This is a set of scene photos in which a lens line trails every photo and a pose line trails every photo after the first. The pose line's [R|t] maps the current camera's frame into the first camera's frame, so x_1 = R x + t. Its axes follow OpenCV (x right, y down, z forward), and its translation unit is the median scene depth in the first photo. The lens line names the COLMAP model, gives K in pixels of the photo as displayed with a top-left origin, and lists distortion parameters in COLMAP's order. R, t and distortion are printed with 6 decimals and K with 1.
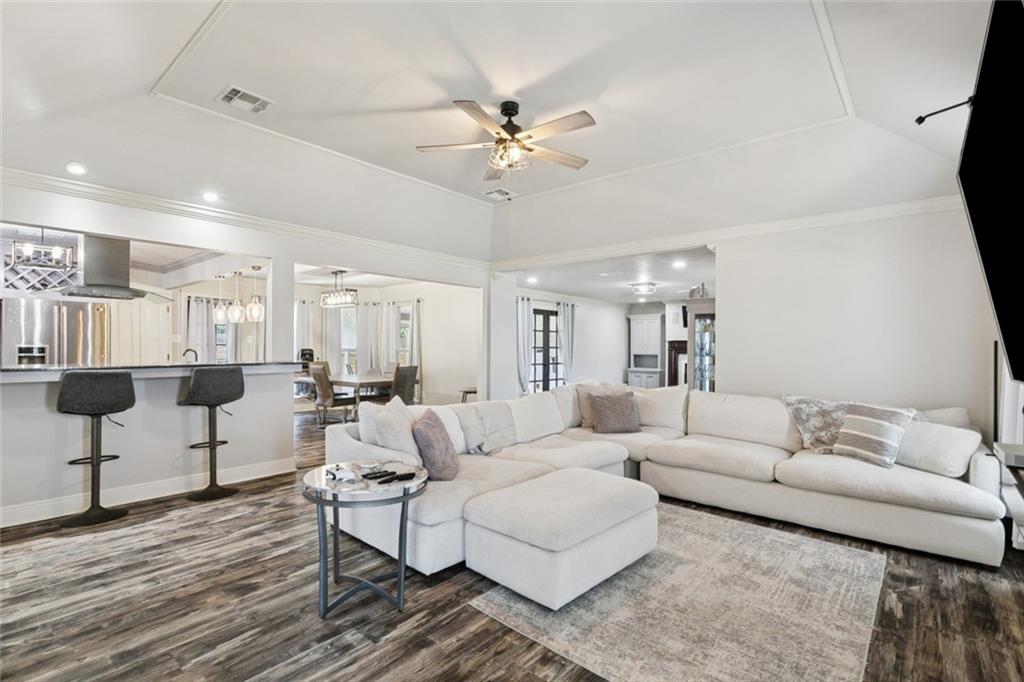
lens RADIAL K [[468.4, 0, 515.2], [0, 468.4, 343.1], [0, 0, 1]] dist [-0.000806, -0.000011]
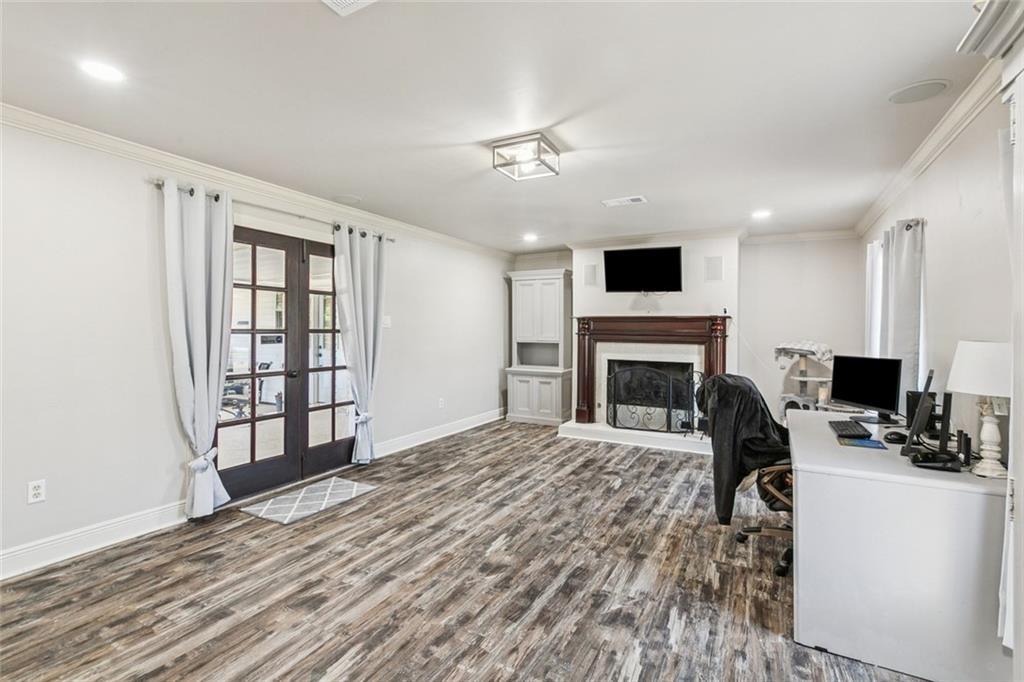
lens RADIAL K [[468.4, 0, 511.6], [0, 468.4, 339.7], [0, 0, 1]] dist [-0.000806, -0.000011]
pose [[0.979477, -0.009207, 0.201343, 0.144594], [0.003113, 0.999528, 0.030566, 0.004078], [-0.201530, -0.029312, 0.979044, 0.490464]]
